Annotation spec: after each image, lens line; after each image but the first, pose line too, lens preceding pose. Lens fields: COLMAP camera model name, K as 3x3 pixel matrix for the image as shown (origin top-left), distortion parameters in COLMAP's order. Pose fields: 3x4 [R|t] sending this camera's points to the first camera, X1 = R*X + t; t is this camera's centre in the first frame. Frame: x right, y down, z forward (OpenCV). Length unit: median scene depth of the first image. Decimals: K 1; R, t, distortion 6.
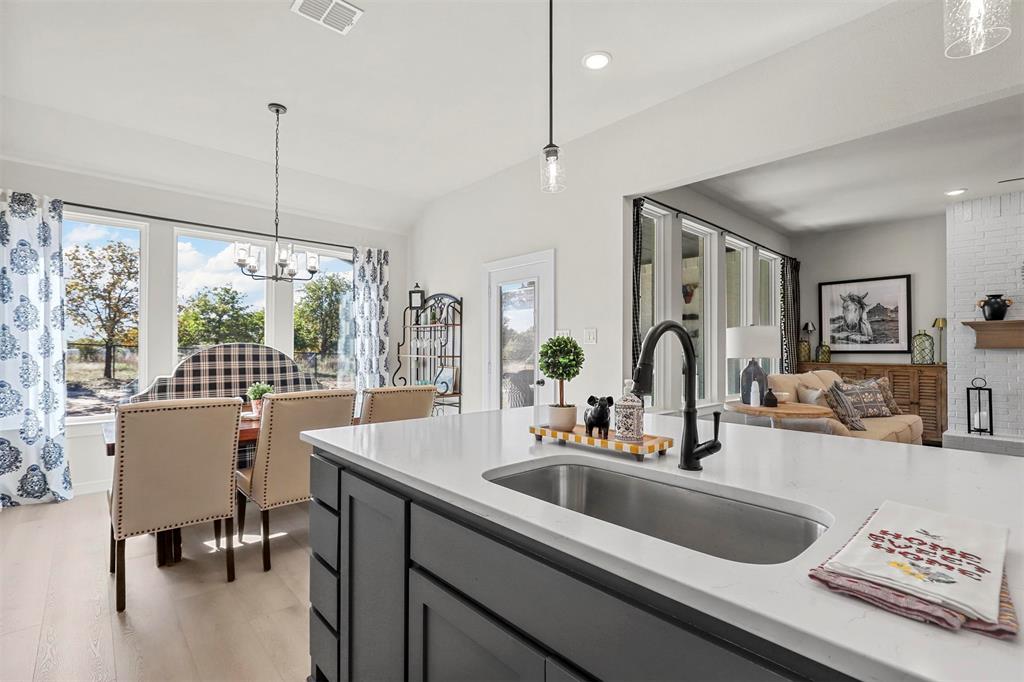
lens RADIAL K [[462.7, 0, 519.3], [0, 462.7, 345.4], [0, 0, 1]] dist [0.001055, 0.000179]
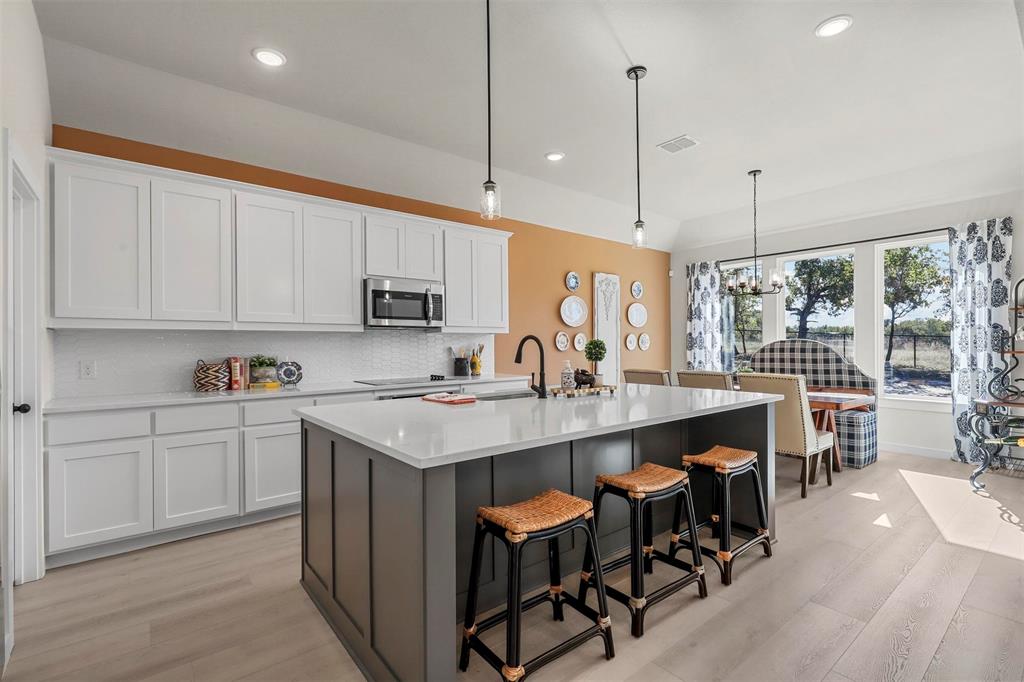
lens RADIAL K [[462.7, 0, 511.3], [0, 462.7, 343.3], [0, 0, 1]] dist [0.001055, 0.000179]
pose [[-0.070207, -0.004498, -0.997522, 3.876388], [0.015813, 0.999859, -0.005622, 0.008968], [0.997407, -0.016169, -0.070126, 1.468816]]
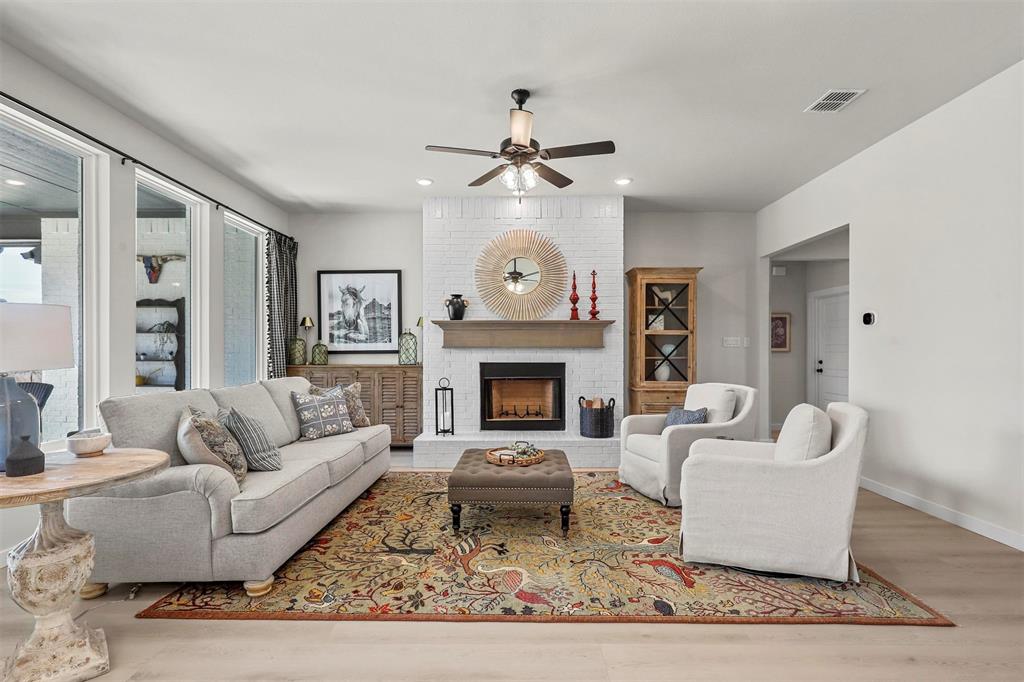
lens RADIAL K [[462.7, 0, 510.5], [0, 462.7, 347.0], [0, 0, 1]] dist [0.001055, 0.000179]
pose [[0.691246, -0.001719, 0.722617, 0.294108], [-0.002156, 0.999988, 0.004441, -0.000354], [-0.722616, -0.004628, 0.691234, 0.169930]]
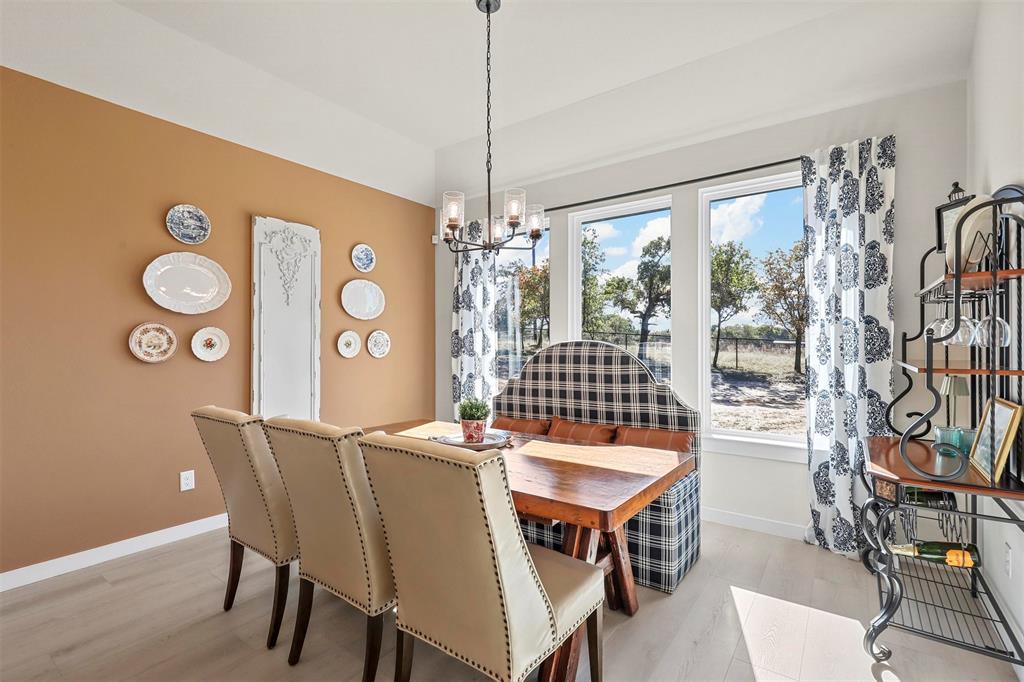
lens RADIAL K [[462.7, 0, 509.8], [0, 462.7, 343.8], [0, 0, 1]] dist [0.001055, 0.000179]
pose [[0.193808, -0.006064, -0.981021, 0.663001], [0.013586, 0.999902, -0.003497, 0.007560], [0.980945, -0.012651, 0.193871, 3.716223]]
